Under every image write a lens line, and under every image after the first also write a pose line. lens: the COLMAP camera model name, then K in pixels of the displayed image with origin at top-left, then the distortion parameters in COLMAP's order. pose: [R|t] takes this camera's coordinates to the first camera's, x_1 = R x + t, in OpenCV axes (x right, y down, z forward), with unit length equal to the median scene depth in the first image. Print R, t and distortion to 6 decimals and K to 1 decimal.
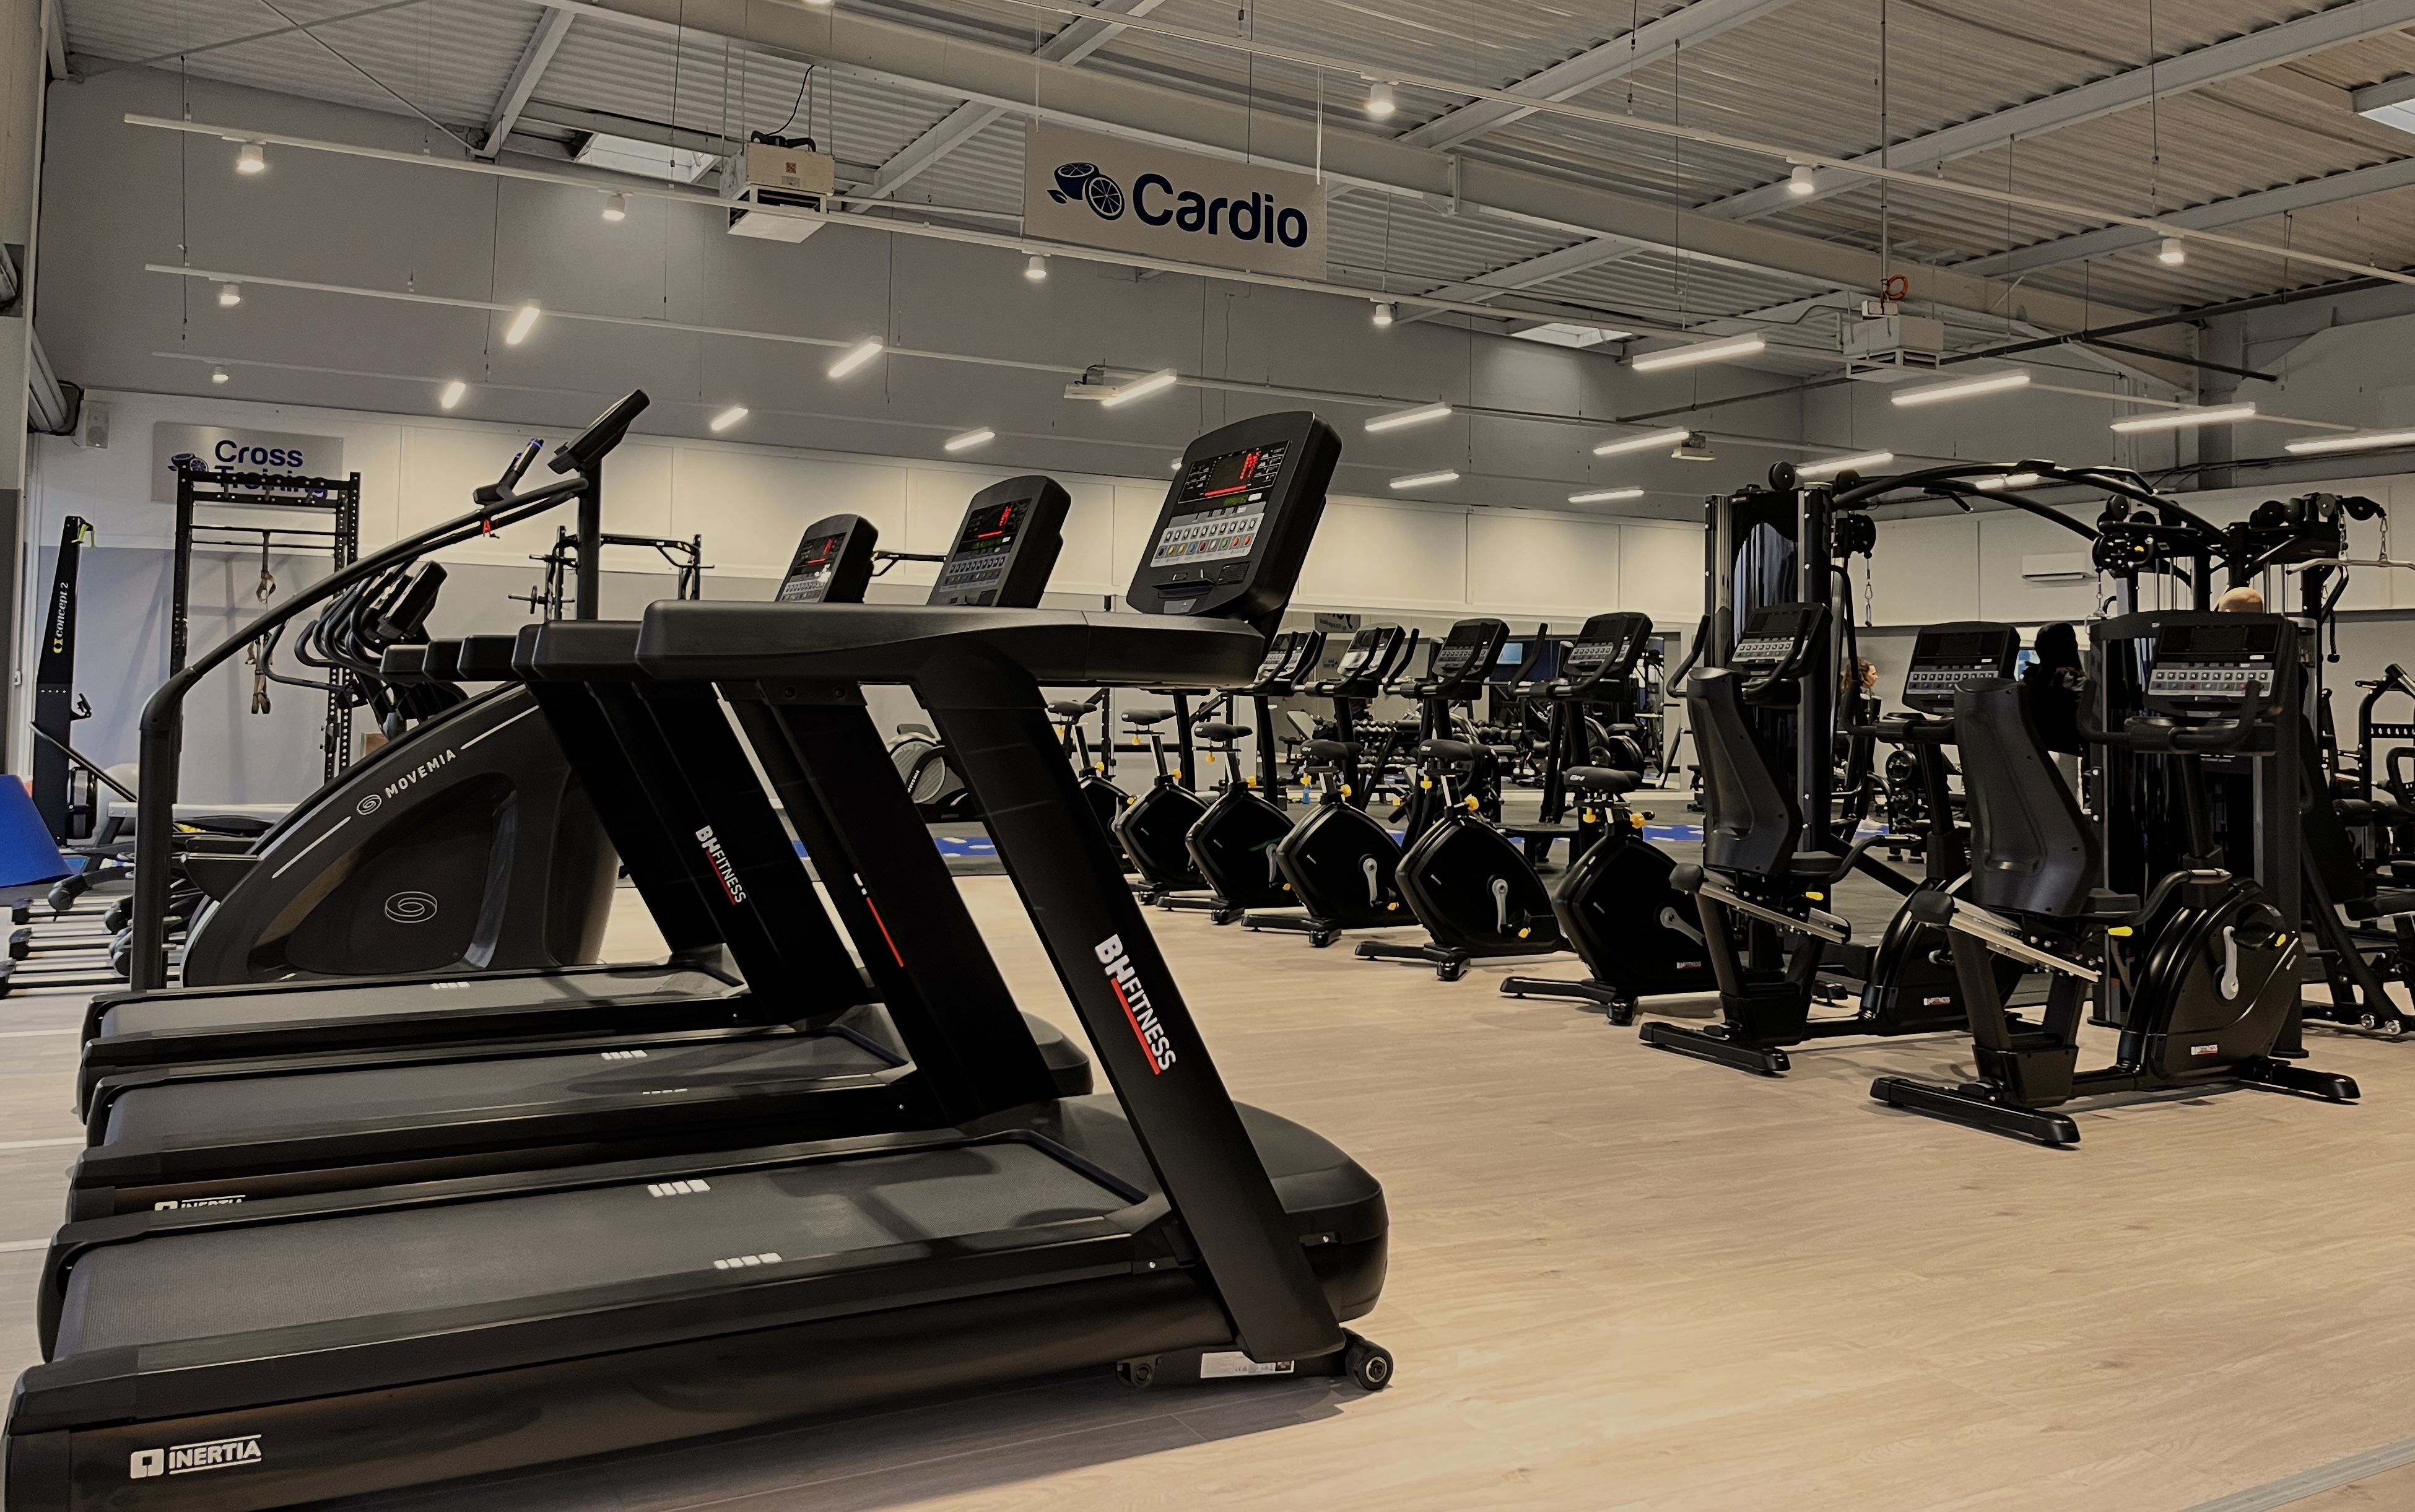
lens RADIAL K [[1809.4, 0, 1204.0], [0, 1809.4, 648.4], [0, 0, 1]] dist [0.029476, -0.031622]
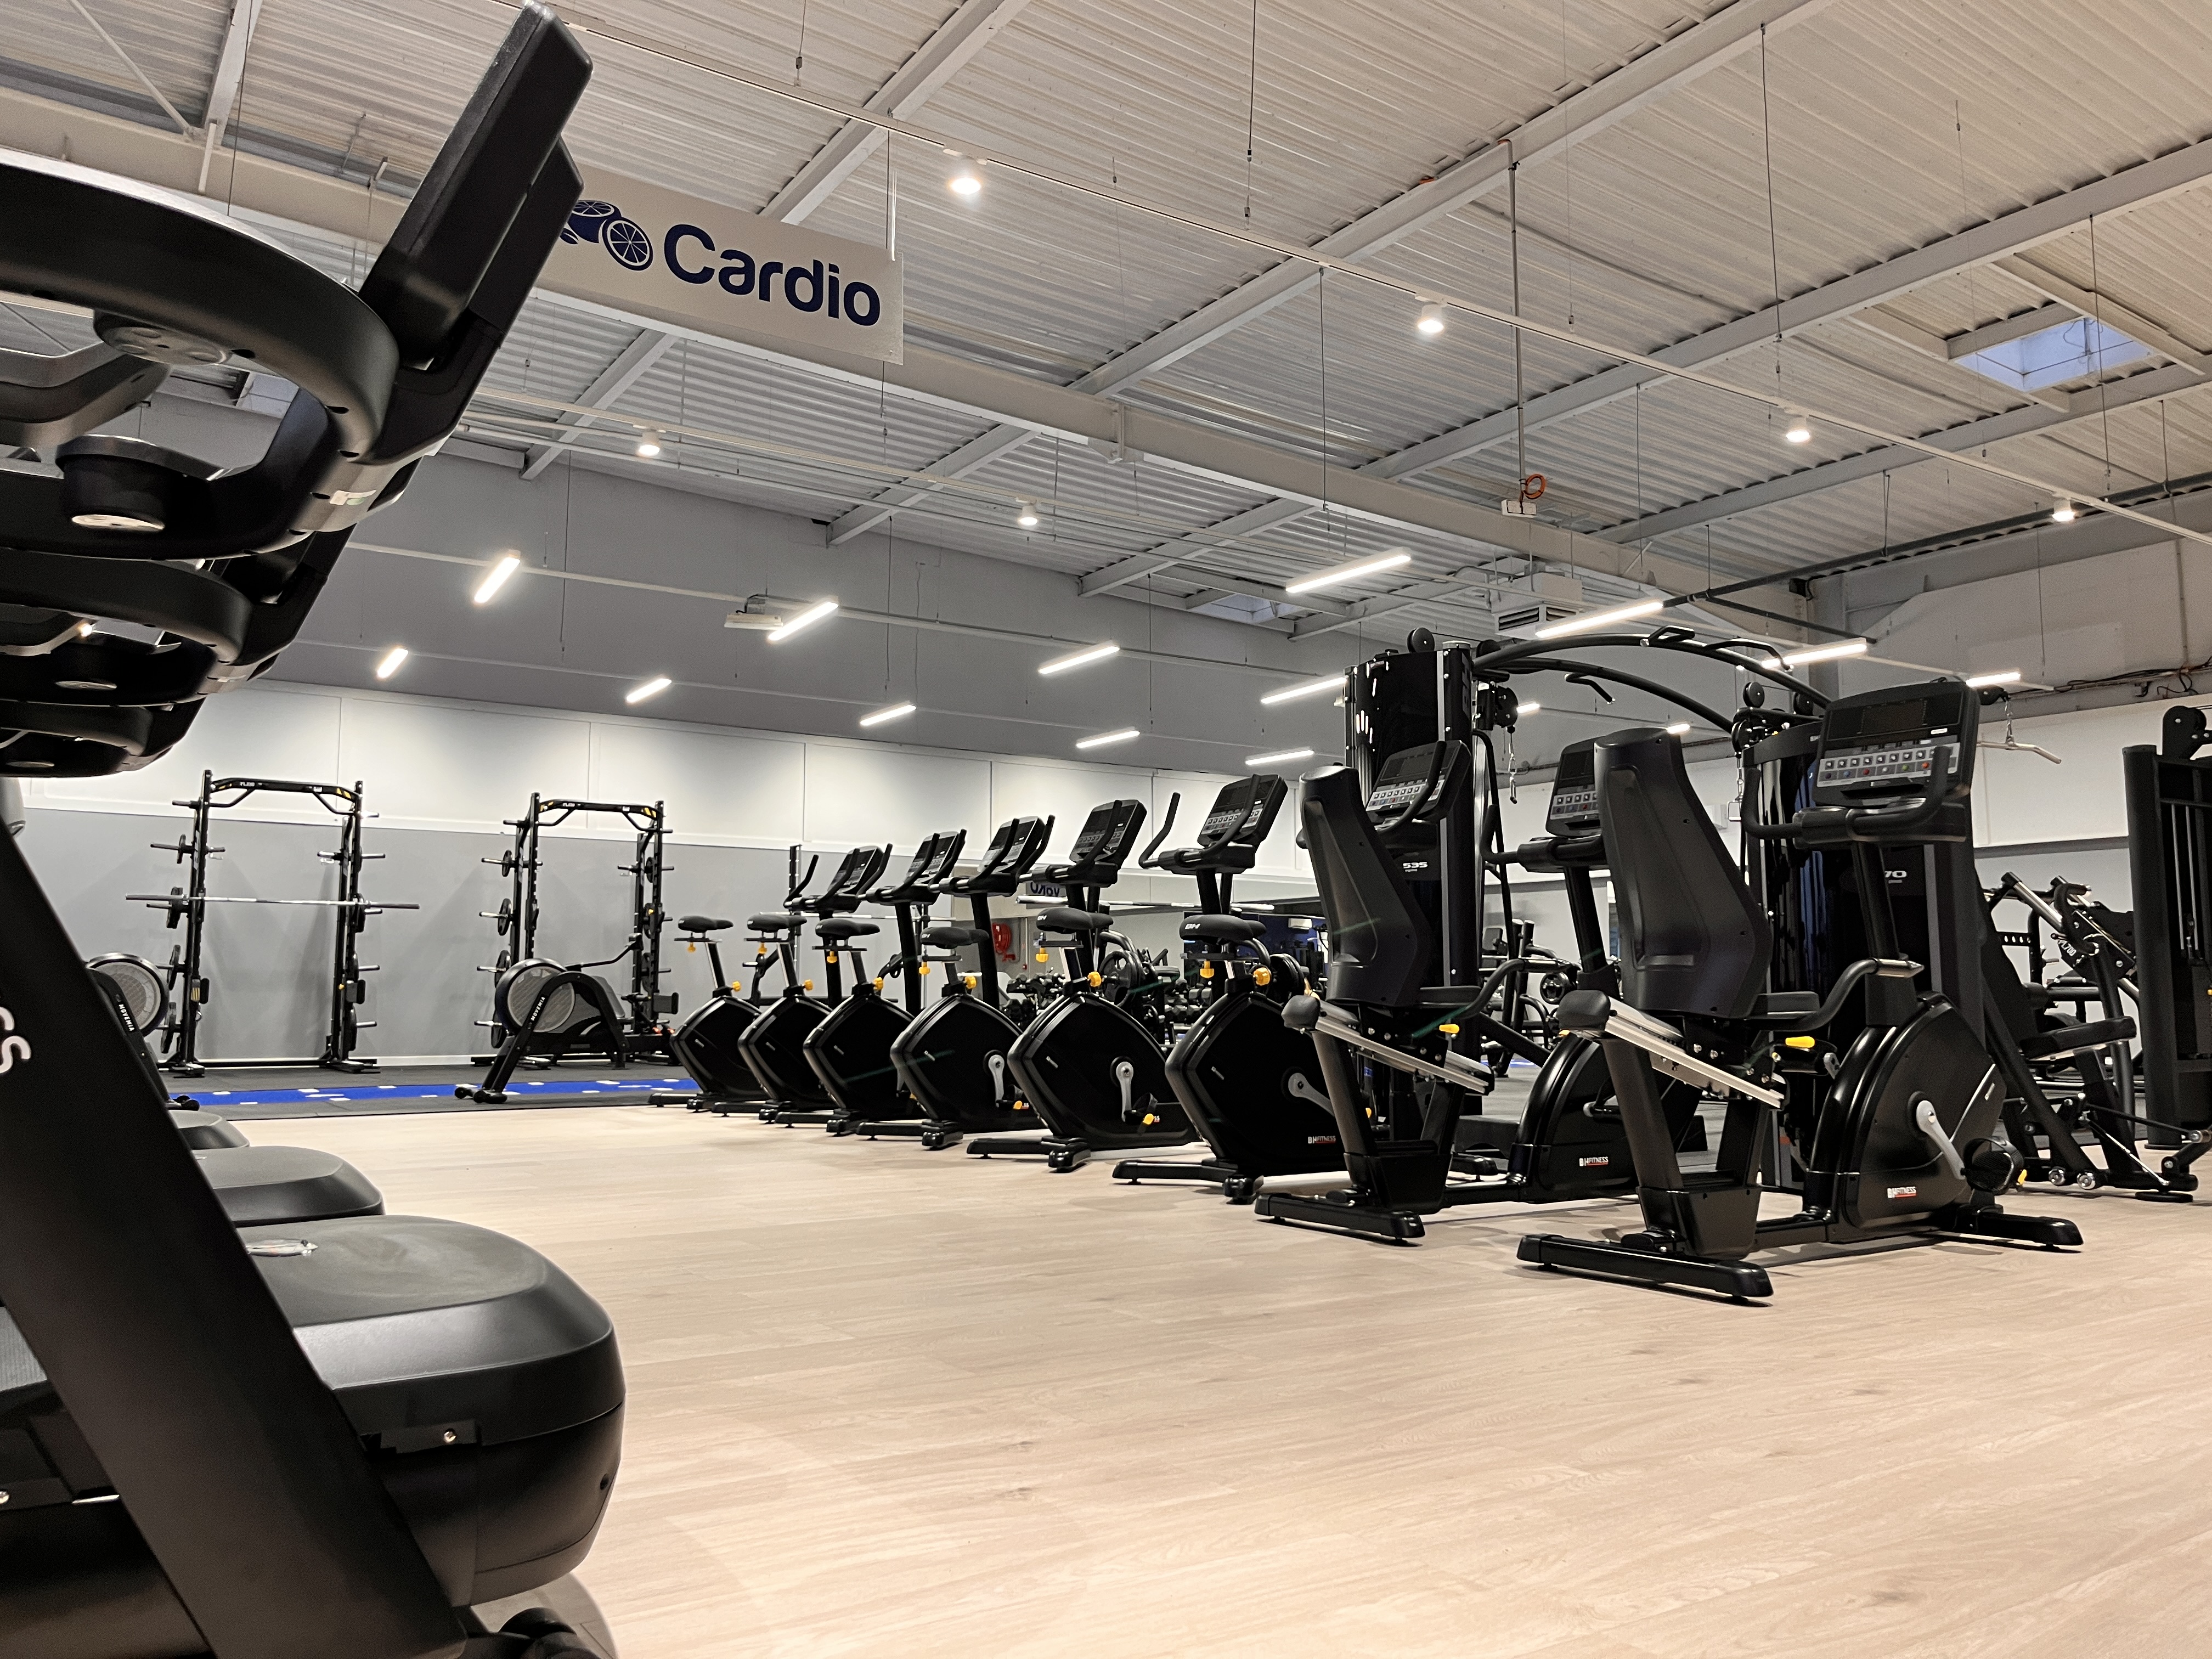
lens RADIAL K [[1669.9, 0, 1104.5], [0, 1669.9, 828.6], [0, 0, 1]] dist [0.042909, -0.043927]
pose [[0.994545, -0.006665, 0.104096, 0.095278], [0.013146, 0.998008, -0.061700, 0.087881], [-0.103477, 0.062731, 0.992652, 0.235587]]
